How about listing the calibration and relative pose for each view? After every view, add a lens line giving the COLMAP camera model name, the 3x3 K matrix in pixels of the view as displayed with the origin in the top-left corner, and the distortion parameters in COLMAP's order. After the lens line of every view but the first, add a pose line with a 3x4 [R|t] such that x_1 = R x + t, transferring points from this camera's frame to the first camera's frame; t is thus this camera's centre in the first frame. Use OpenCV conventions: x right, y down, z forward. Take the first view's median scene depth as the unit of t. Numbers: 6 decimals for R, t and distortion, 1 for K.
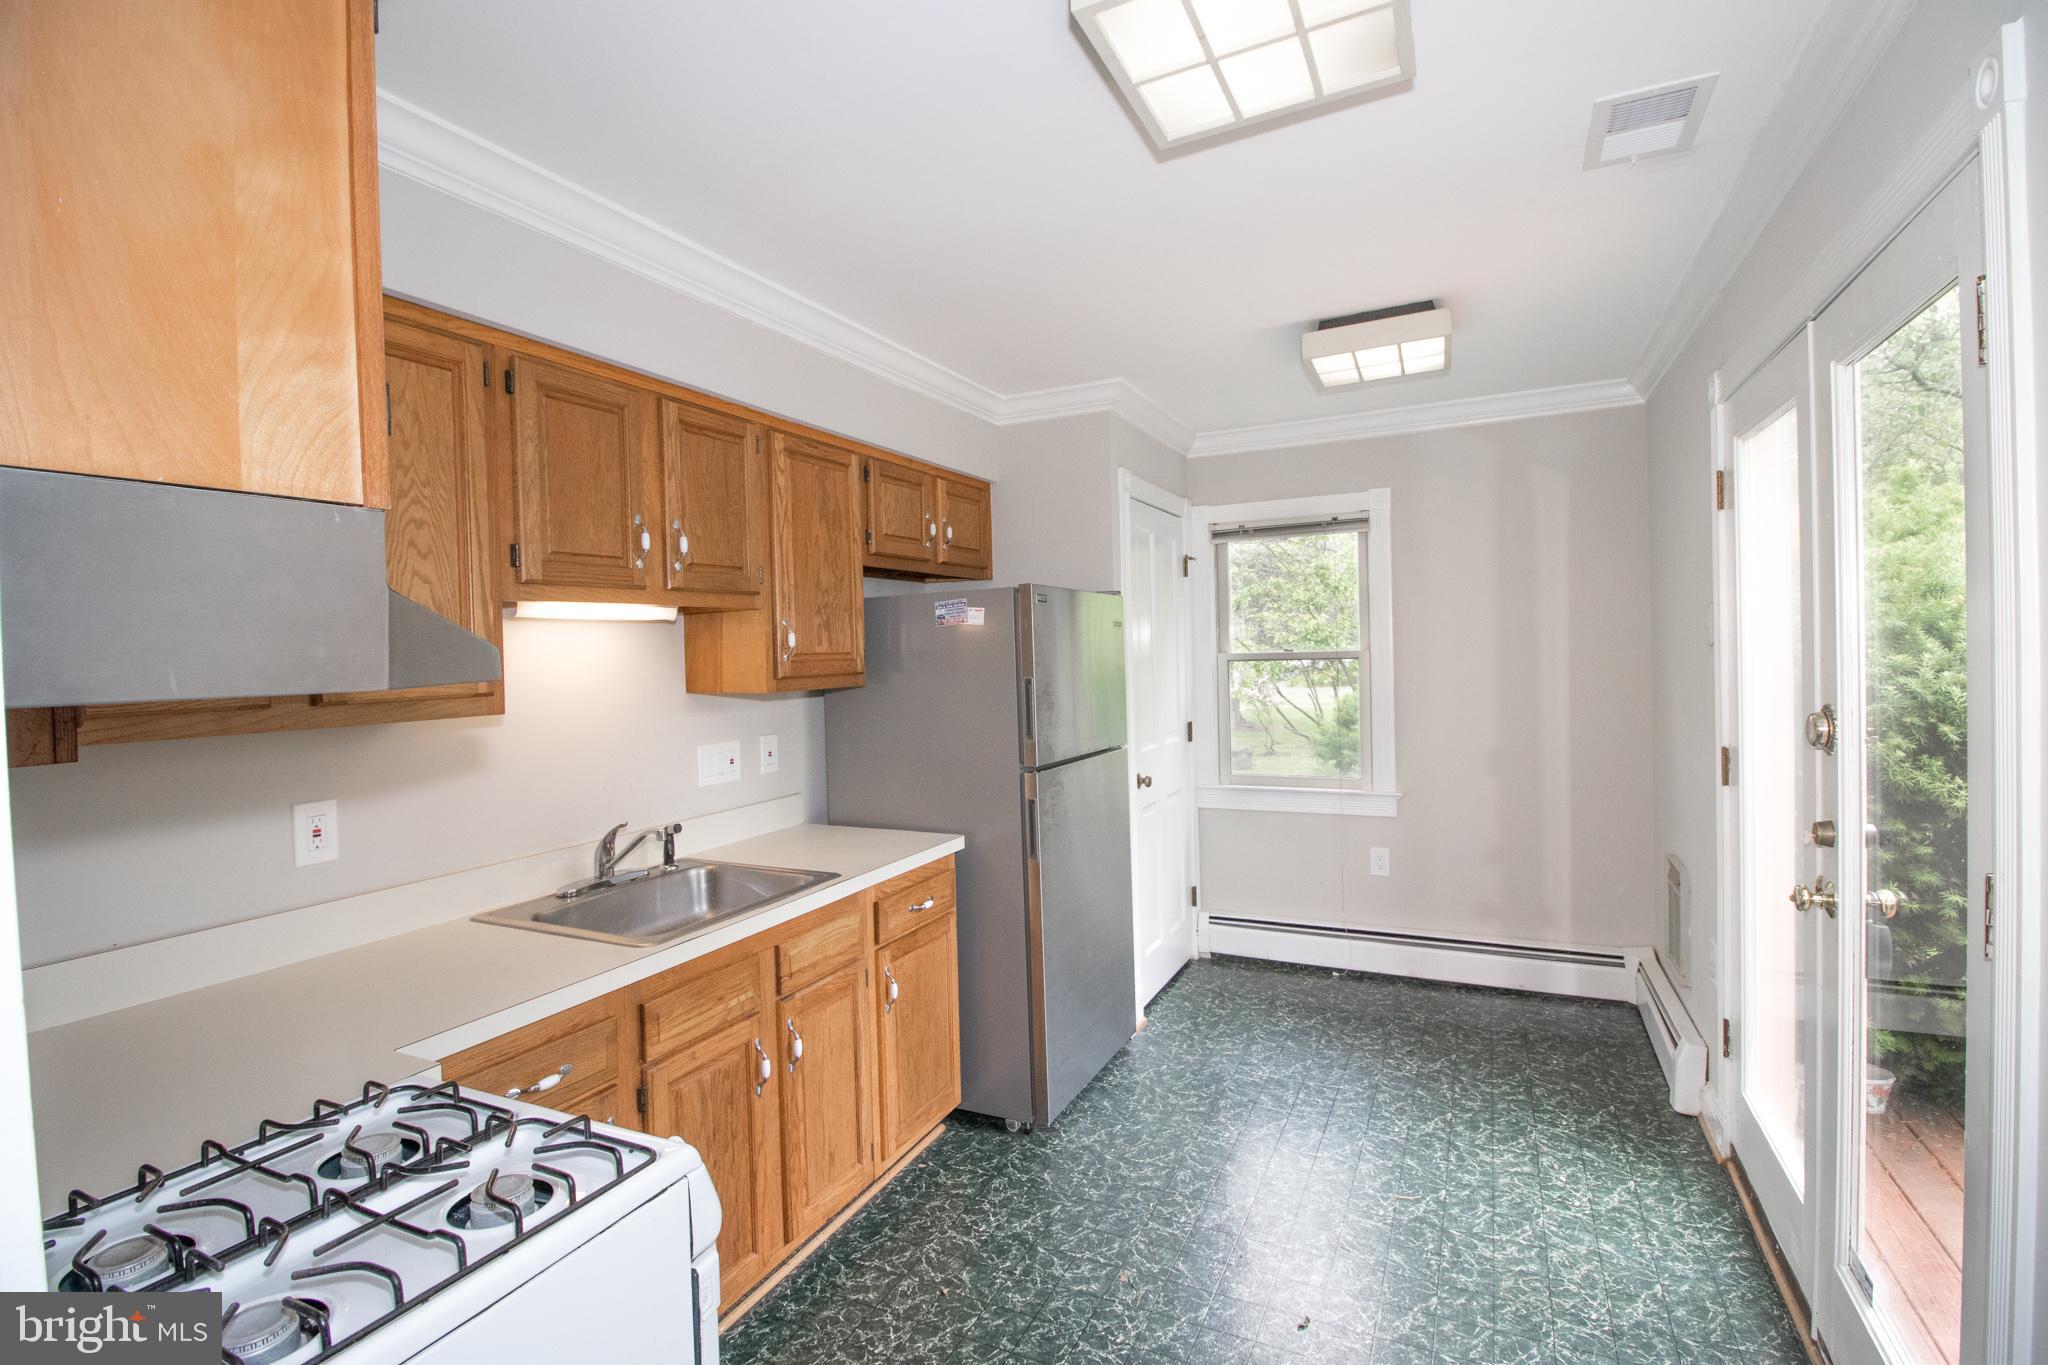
lens RADIAL K [[972.3, 0, 1024.0], [0, 972.3, 663.5], [0, 0, 1]] dist [0.029368, -0.013331]
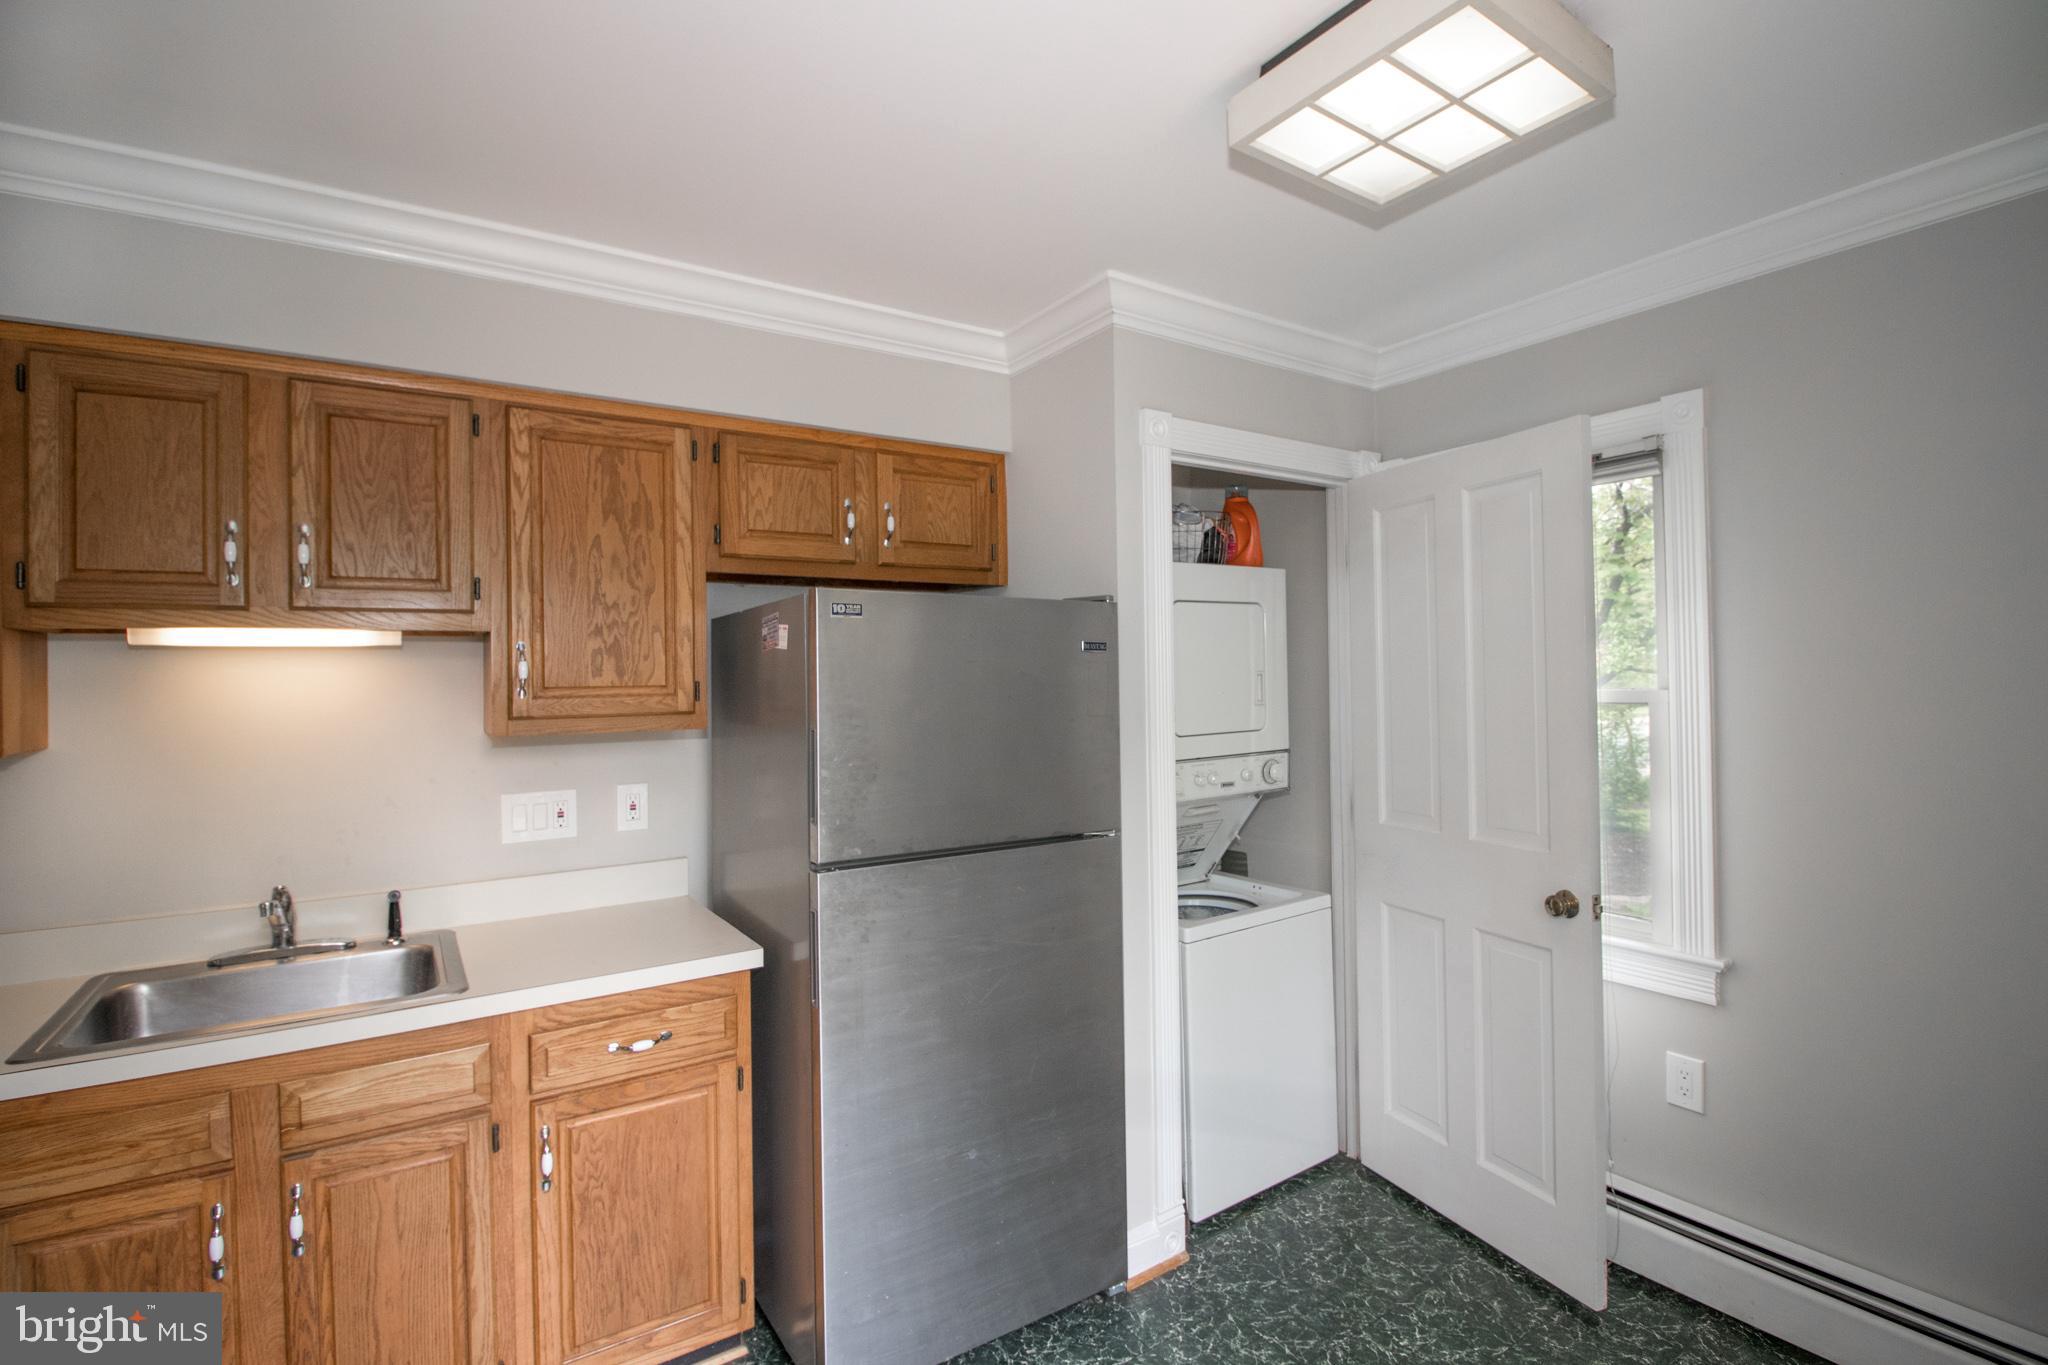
lens RADIAL K [[944.6, 0, 1021.1], [0, 944.6, 661.9], [0, 0, 1]] dist [-0.001622, -0.013180]
pose [[0.859333, -0.002540, -0.511409, 0.467923], [-0.009605, 0.999731, -0.021105, -0.017154], [0.511325, 0.023048, 0.859078, 0.526040]]
